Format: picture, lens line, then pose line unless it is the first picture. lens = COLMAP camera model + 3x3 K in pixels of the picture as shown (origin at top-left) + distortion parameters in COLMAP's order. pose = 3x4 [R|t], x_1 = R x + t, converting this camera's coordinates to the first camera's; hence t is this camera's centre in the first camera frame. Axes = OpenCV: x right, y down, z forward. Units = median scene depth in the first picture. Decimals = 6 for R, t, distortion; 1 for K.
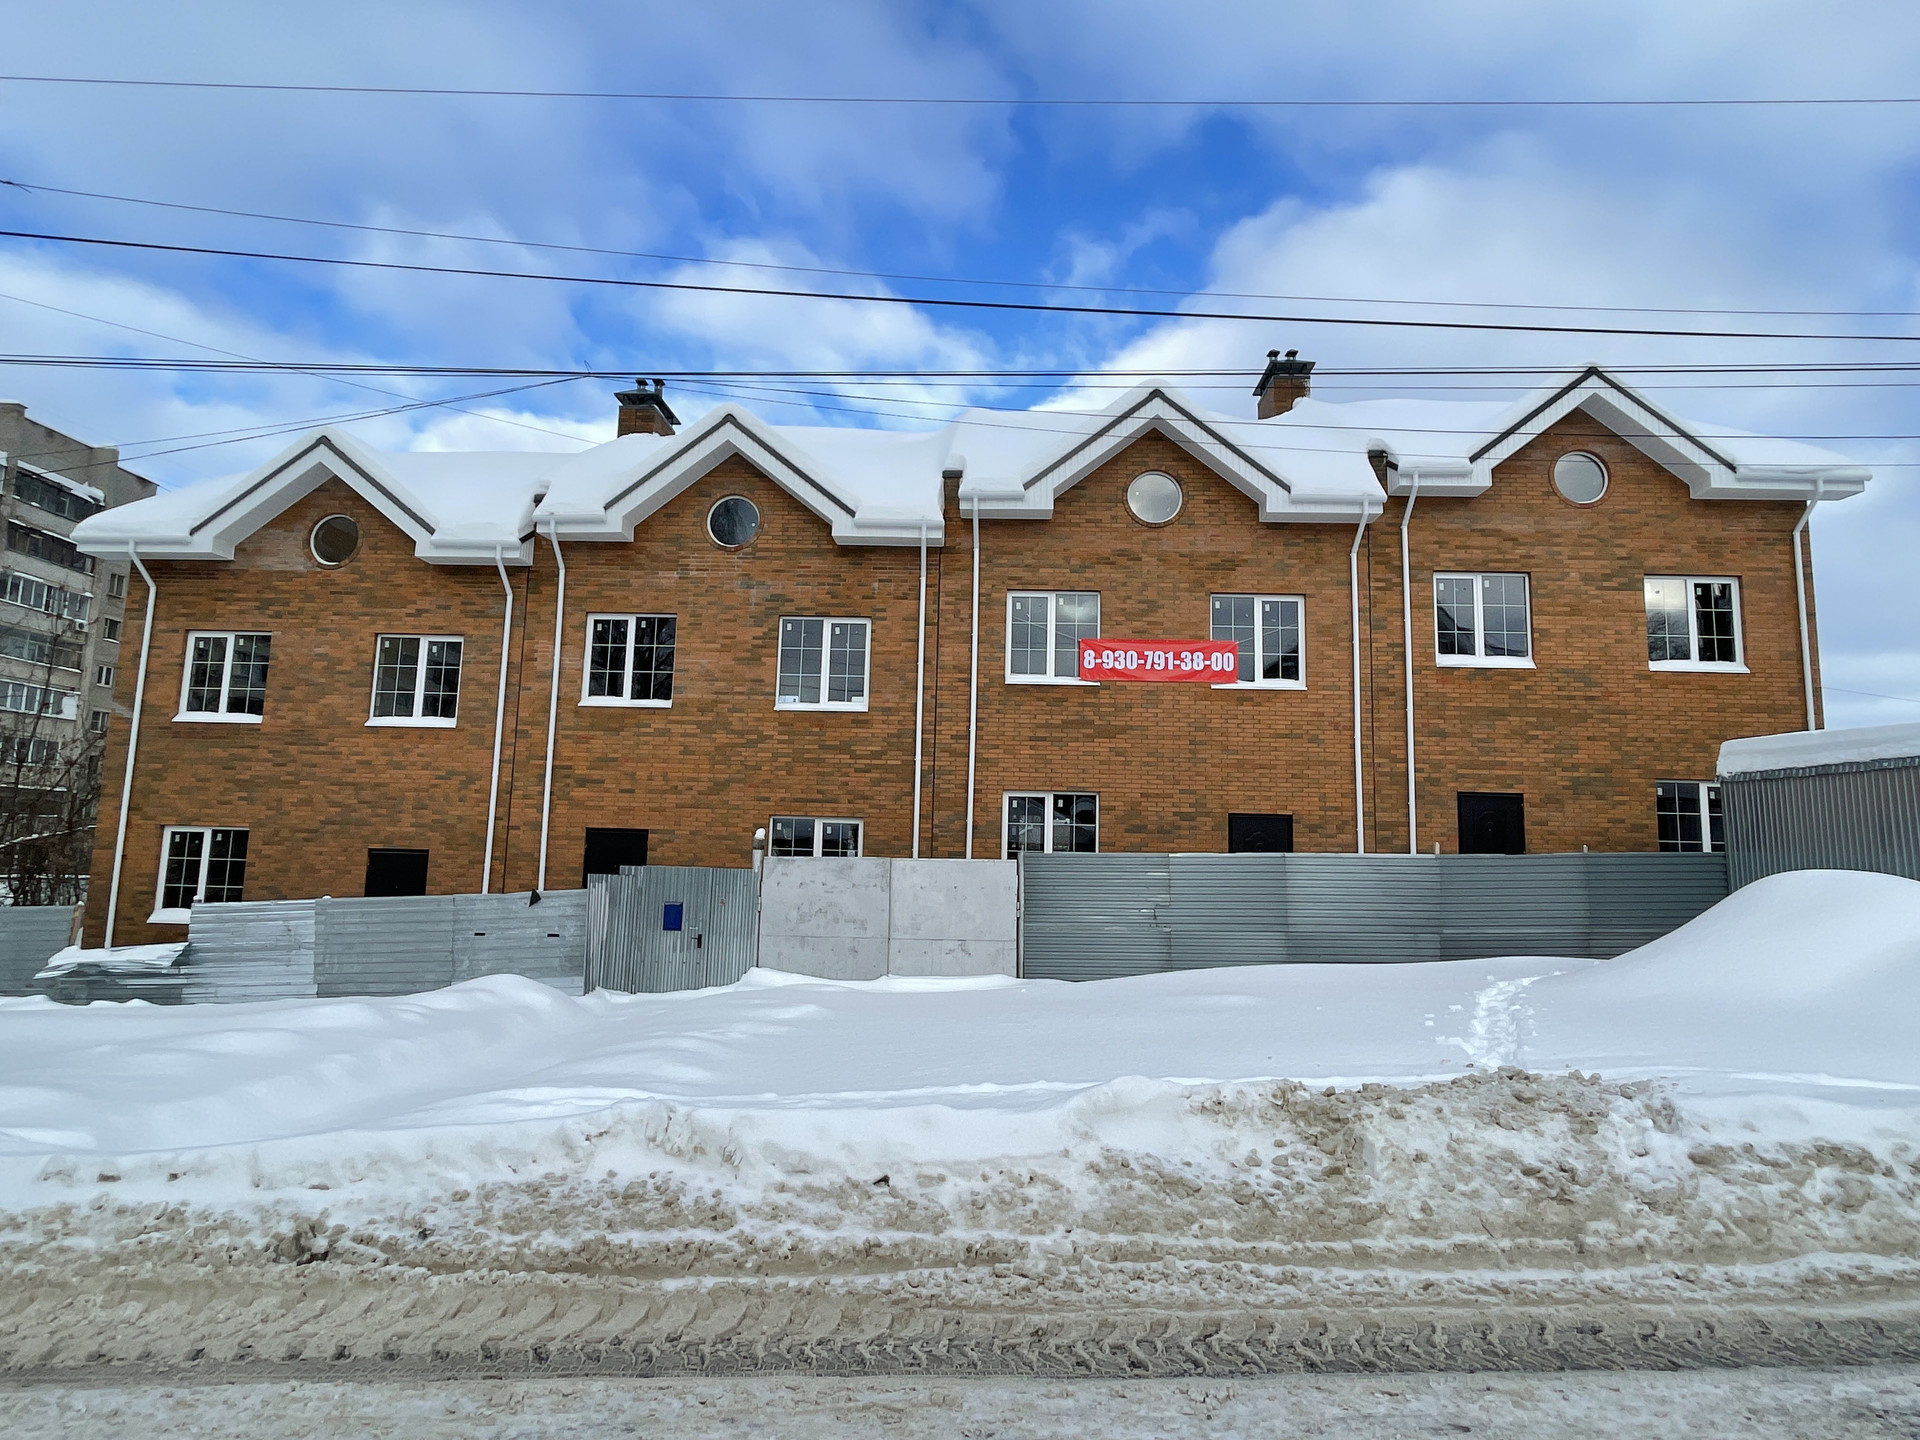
lens RADIAL K [[1062.9, 0, 962.5], [0, 1062.9, 726.9], [0, 0, 1]] dist [0.002833, -0.003211]
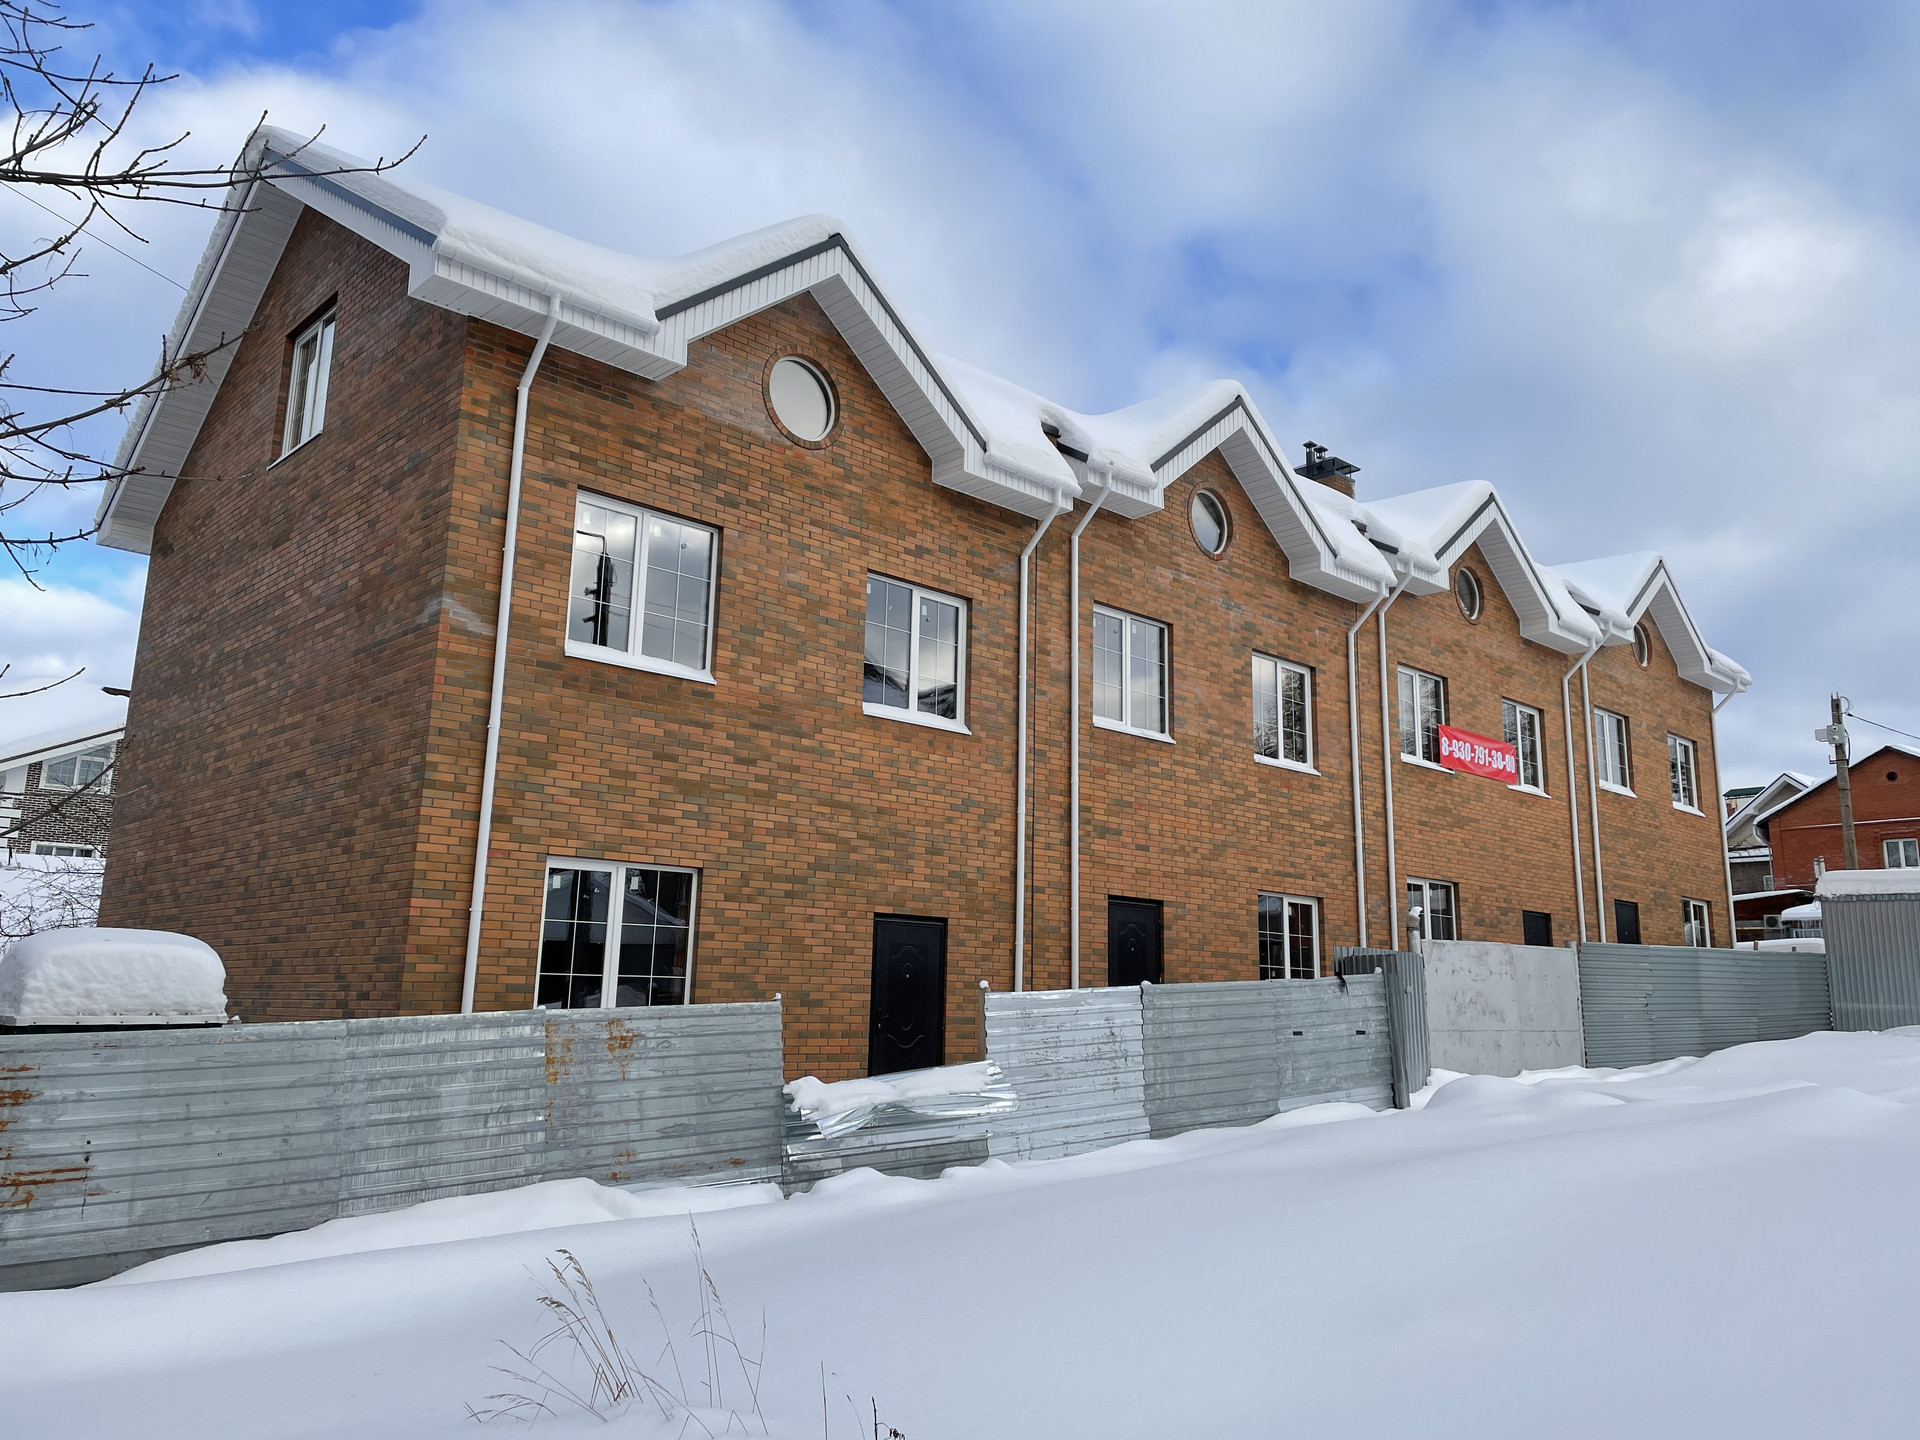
lens RADIAL K [[1446.2, 0, 959.2], [0, 1446.2, 710.9], [0, 0, 1]] dist [0.077285, -0.012733]
pose [[0.691770, 0.133146, 0.709737, -1.132312], [-0.089890, 0.991087, -0.098314, 0.075801], [-0.716501, 0.004212, 0.697573, 0.373167]]
